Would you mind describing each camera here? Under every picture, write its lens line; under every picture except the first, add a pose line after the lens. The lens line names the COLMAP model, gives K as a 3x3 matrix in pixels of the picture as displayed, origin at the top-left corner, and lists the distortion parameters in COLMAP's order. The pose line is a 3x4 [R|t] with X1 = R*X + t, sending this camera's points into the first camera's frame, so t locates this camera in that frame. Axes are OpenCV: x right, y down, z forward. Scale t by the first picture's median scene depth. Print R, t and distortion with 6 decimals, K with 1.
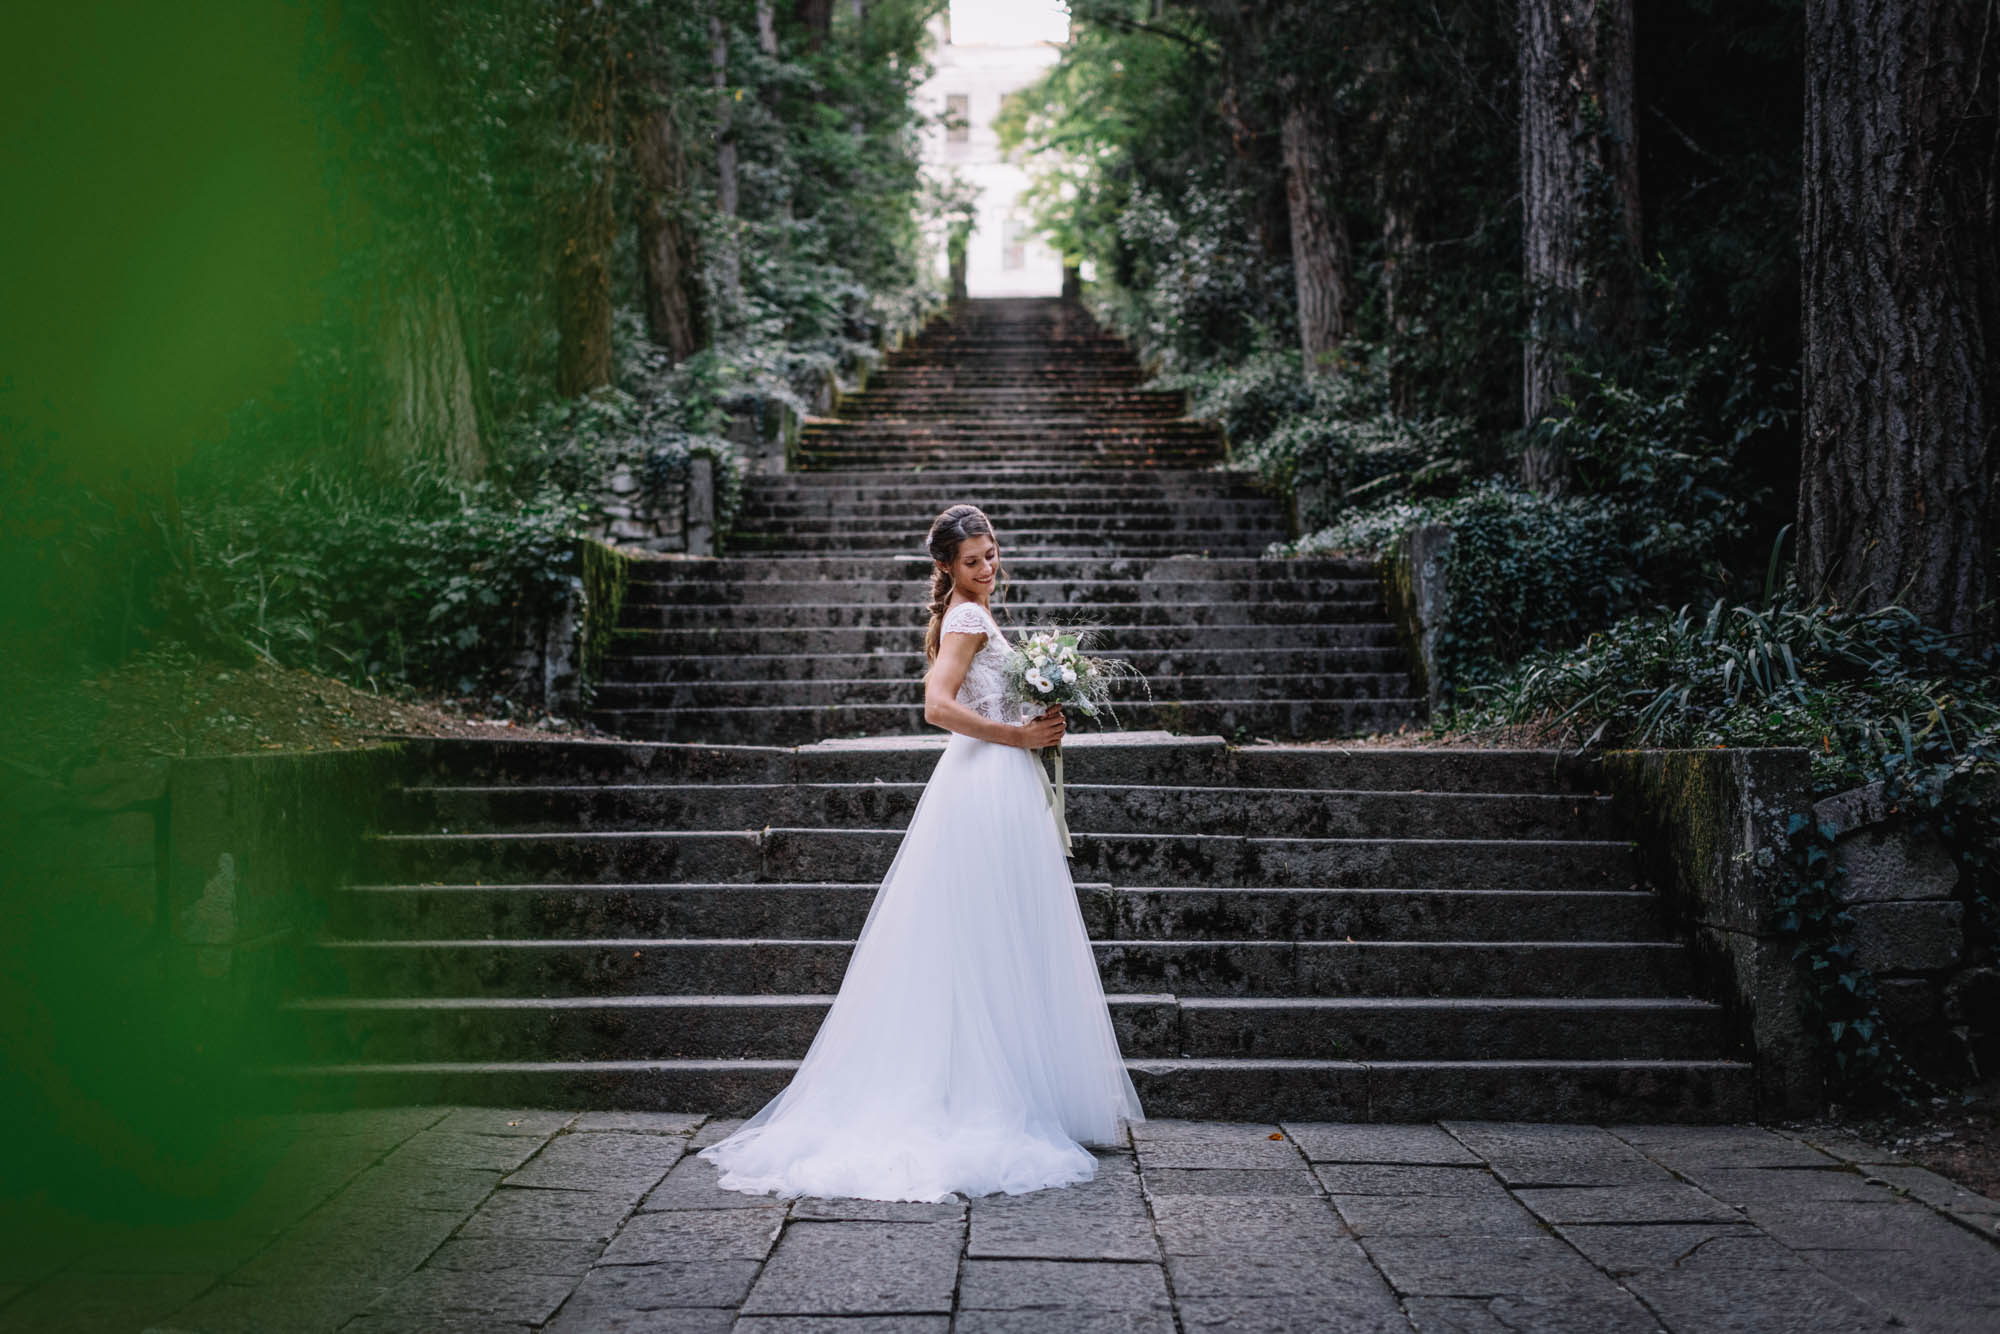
lens RADIAL K [[2796.1, 0, 1006.1], [0, 2796.1, 669.3], [0, 0, 1]] dist [0.002120, 0.000000]
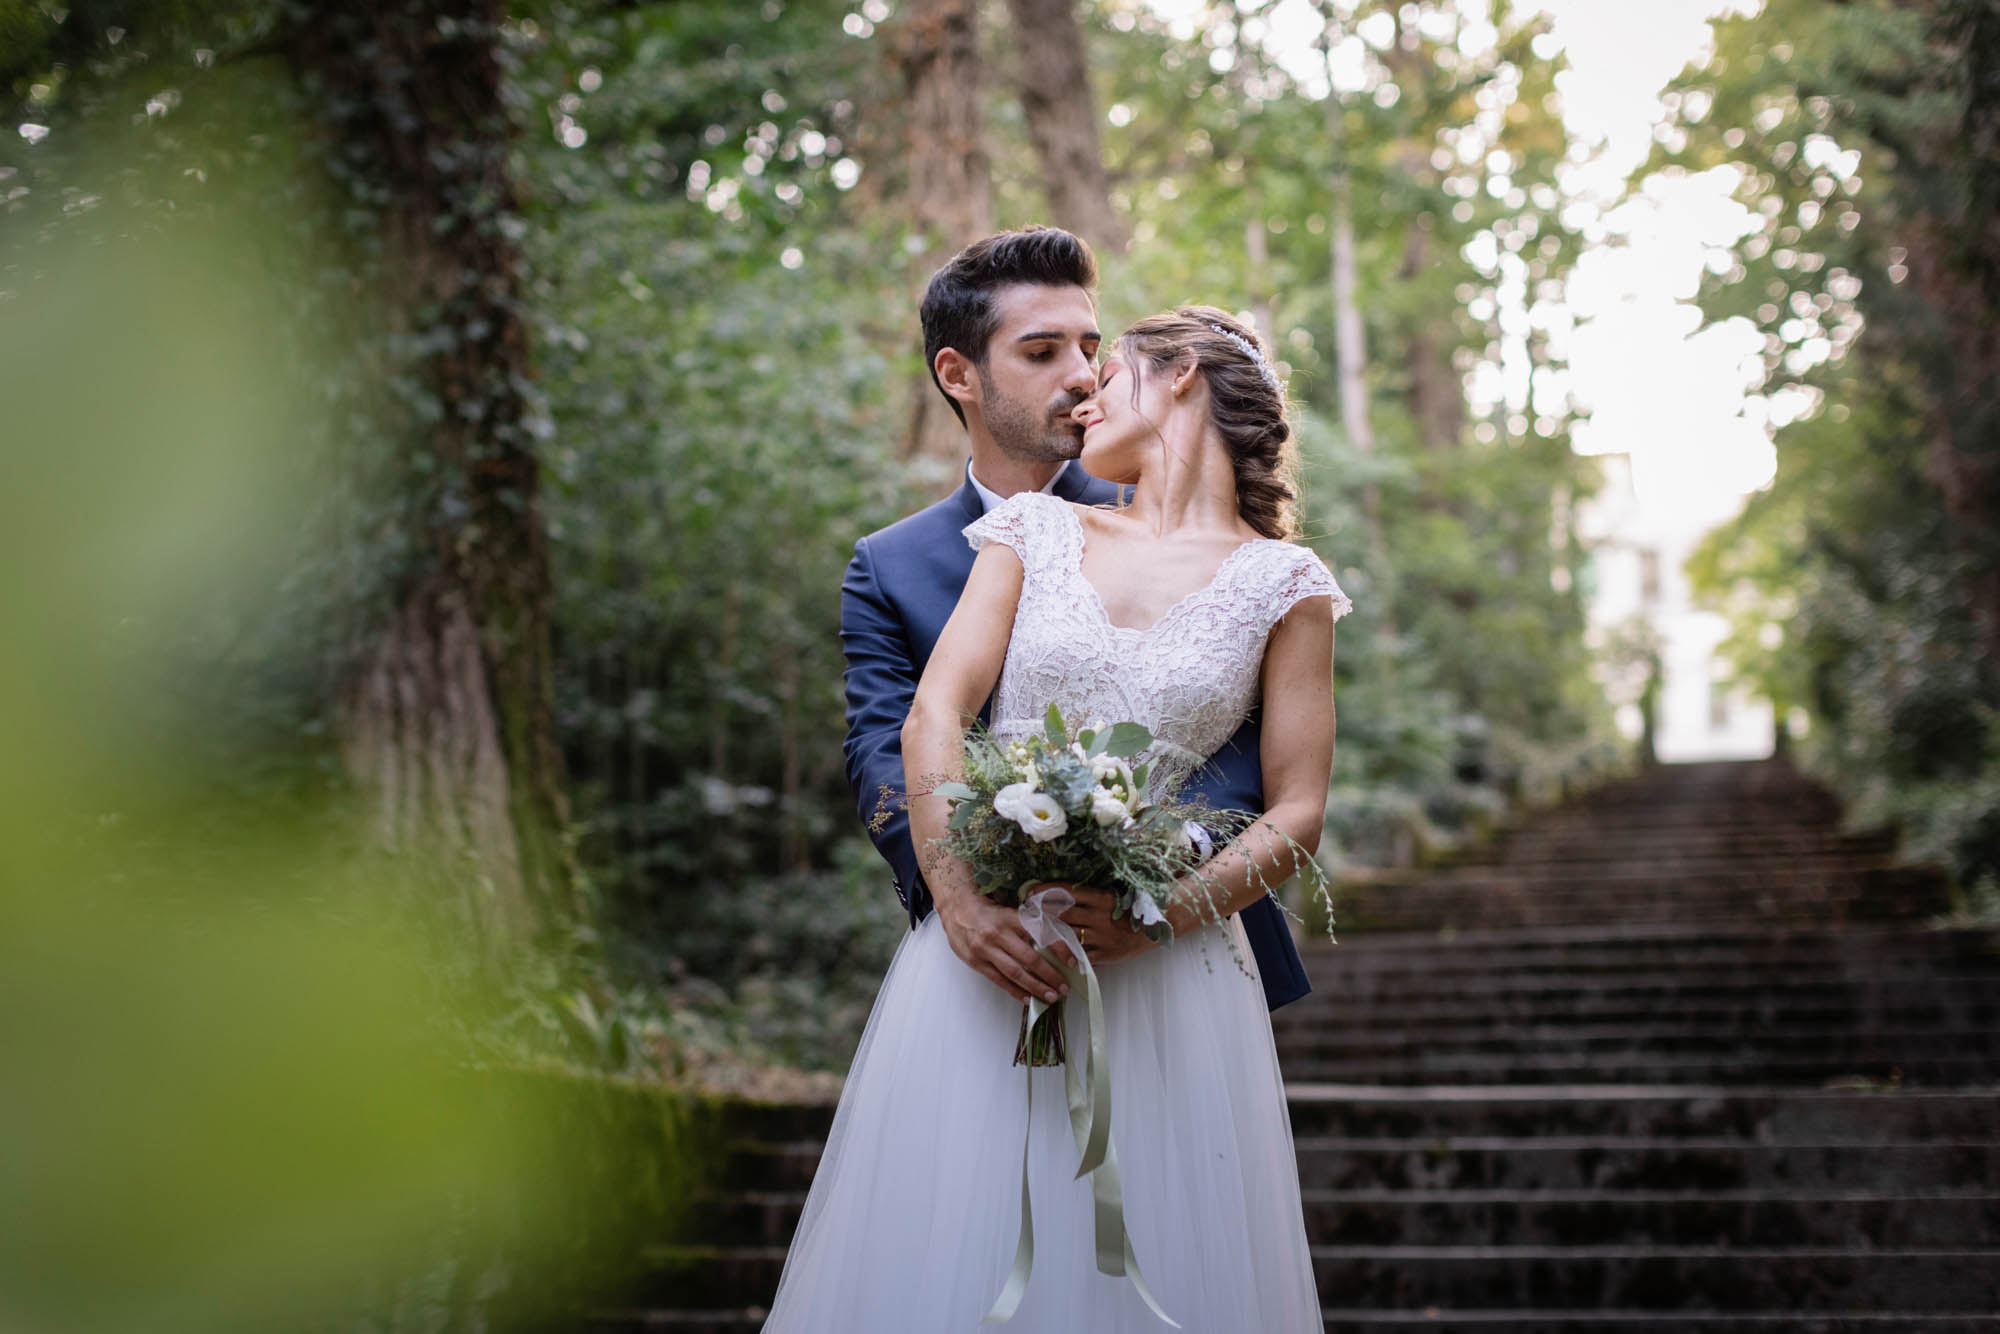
lens RADIAL K [[2796.1, 0, 993.9], [0, 2796.1, 676.4], [0, 0, 1]] dist [0.002120, 0.000000]
pose [[0.966313, -0.042411, -0.253850, 0.047394], [-0.001619, 0.985308, -0.170779, -0.027406], [0.257363, 0.165437, 0.952048, 0.483669]]
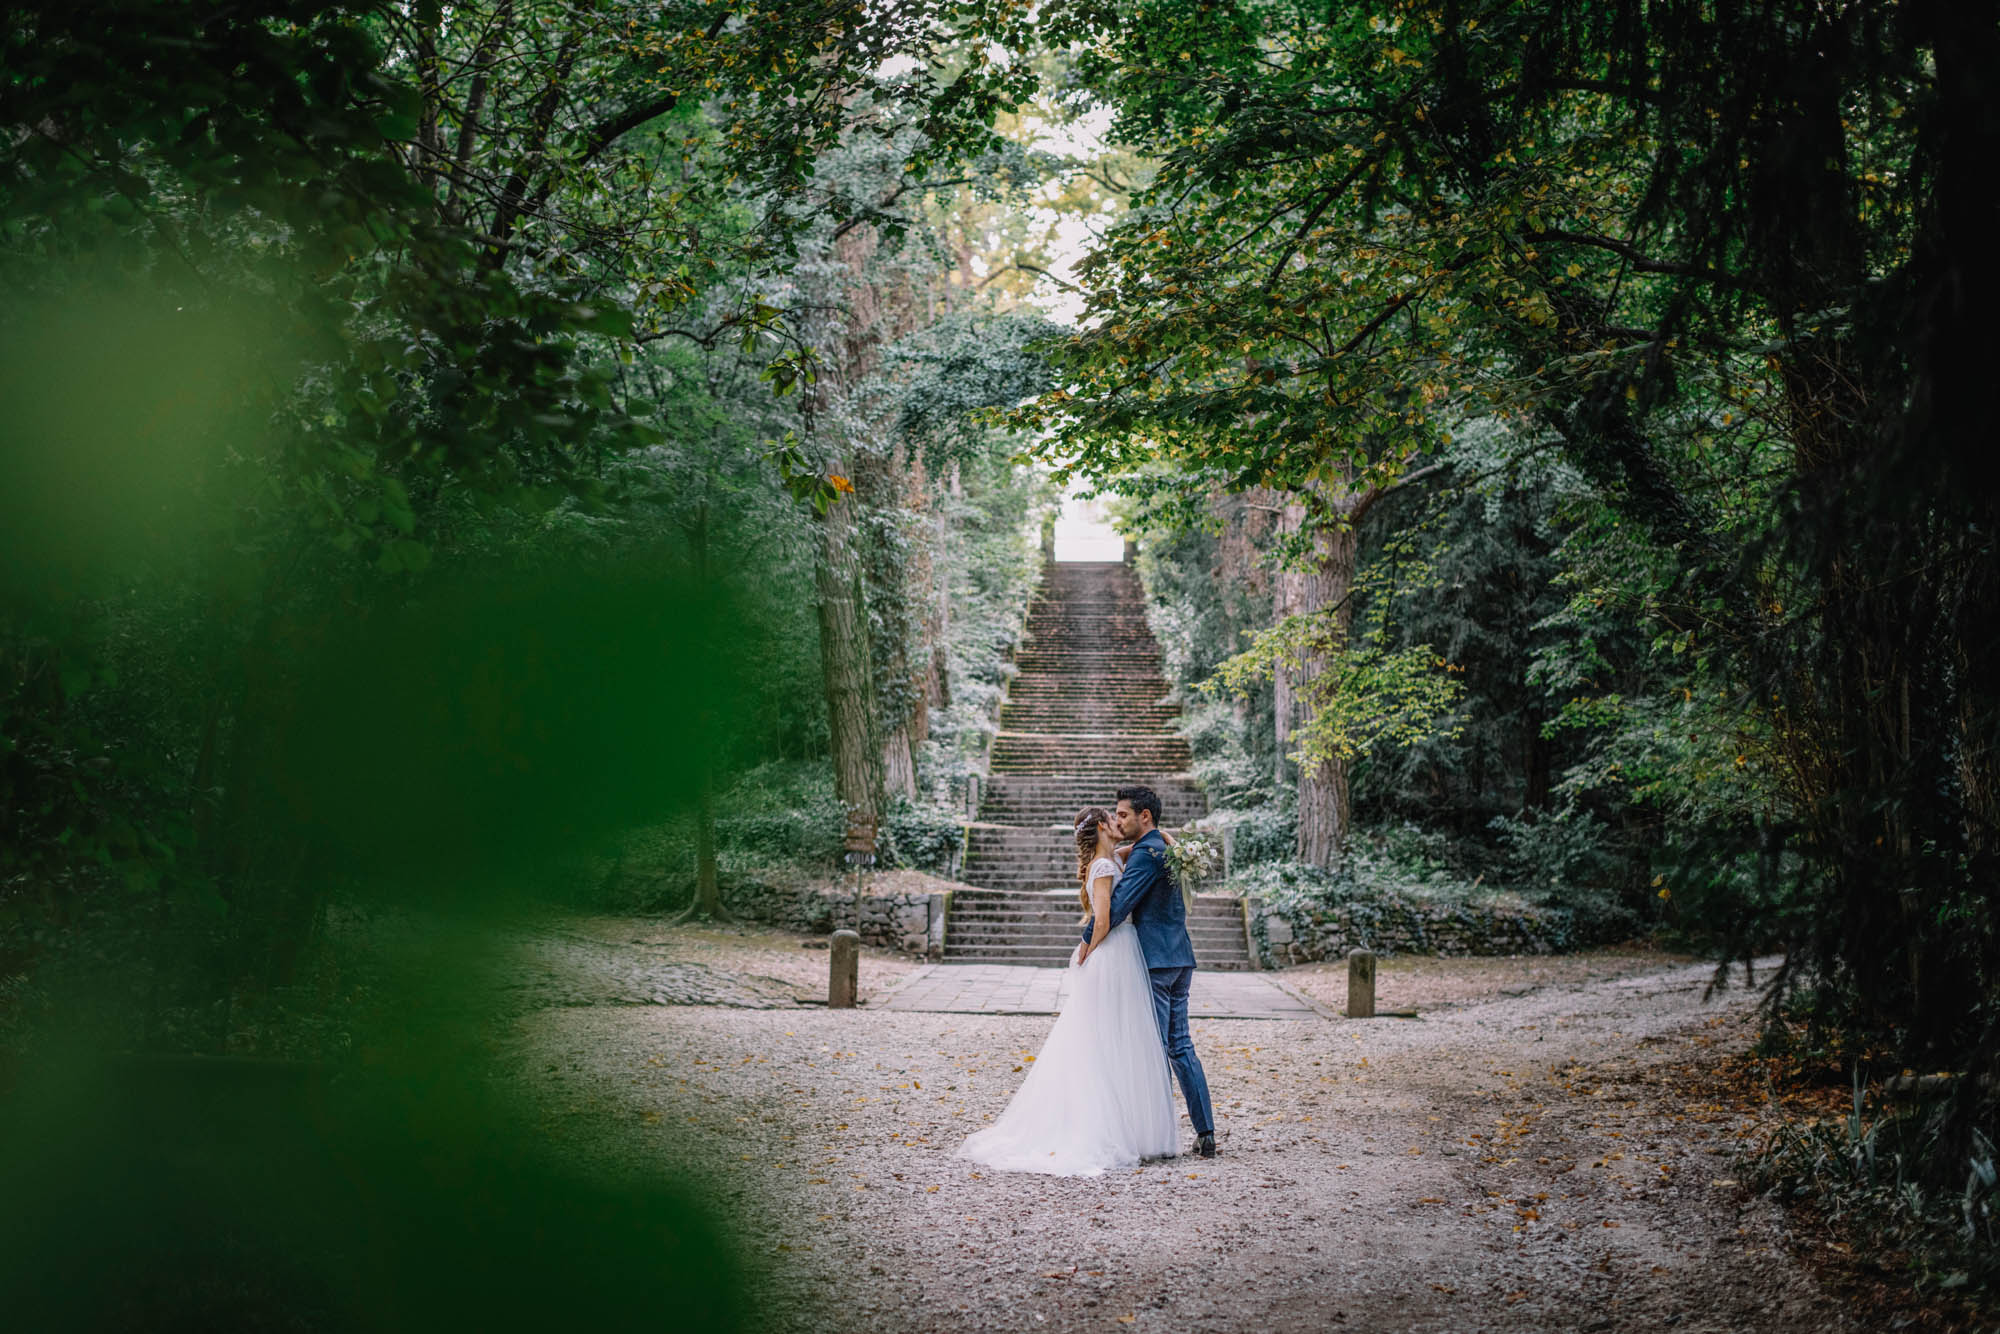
lens RADIAL K [[2796.1, 0, 998.6], [0, 2796.1, 666.2], [0, 0, 1]] dist [0.002120, 0.000000]
pose [[0.999558, 0.015755, -0.025209, -0.029409], [-0.017014, 0.998578, -0.050525, -0.060624], [0.024377, 0.050932, 0.998405, -1.959163]]
